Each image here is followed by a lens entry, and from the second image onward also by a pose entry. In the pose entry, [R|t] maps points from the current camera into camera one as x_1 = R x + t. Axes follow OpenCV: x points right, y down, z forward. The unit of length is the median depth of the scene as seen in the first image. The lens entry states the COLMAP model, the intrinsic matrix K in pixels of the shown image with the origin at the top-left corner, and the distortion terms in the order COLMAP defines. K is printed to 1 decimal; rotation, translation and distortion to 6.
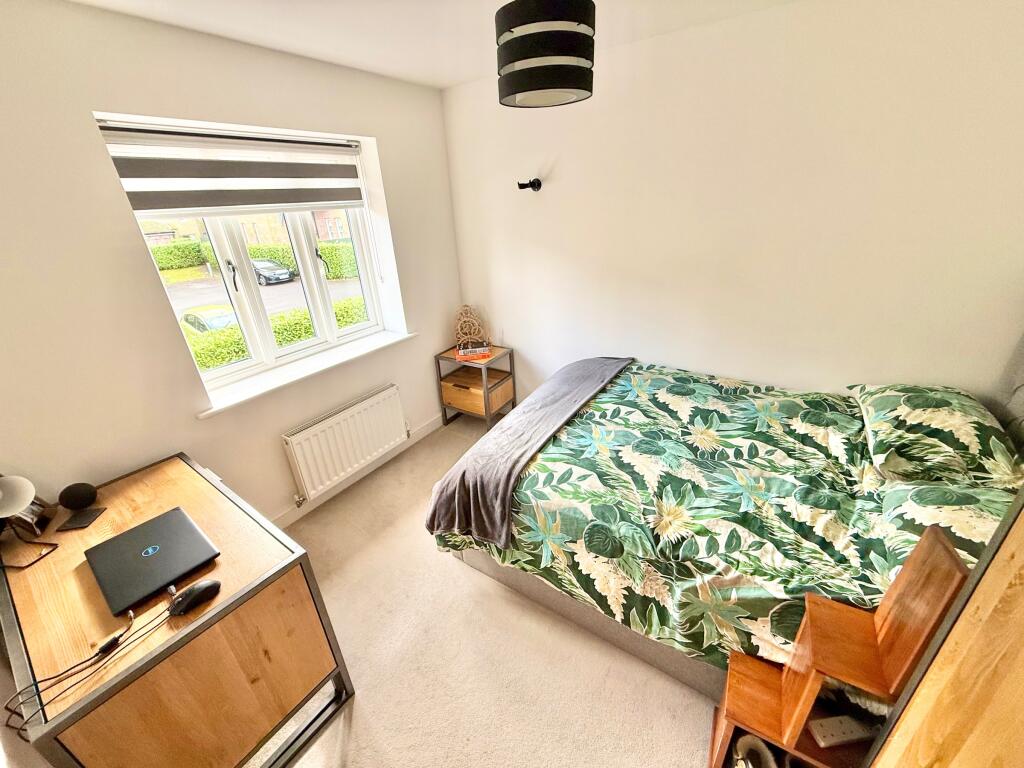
lens RADIAL K [[408.1, 0, 508.0], [0, 408.1, 384.5], [0, 0, 1]] dist [-0.000014, 0.000860]
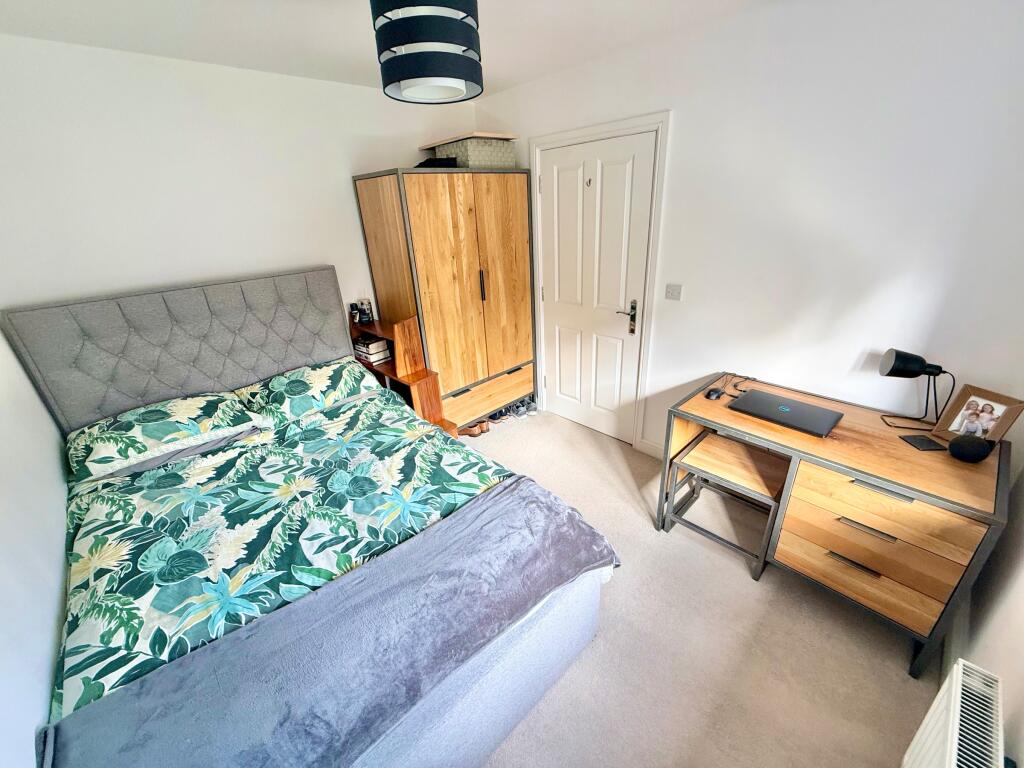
lens RADIAL K [[408.1, 0, 512.3], [0, 408.1, 381.2], [0, 0, 1]] dist [-0.000014, 0.000860]
pose [[-0.973169, 0.017846, 0.229398, -0.190059], [0.183153, 0.663551, 0.725366, -0.589696], [-0.139272, 0.747919, -0.649016, 1.353828]]
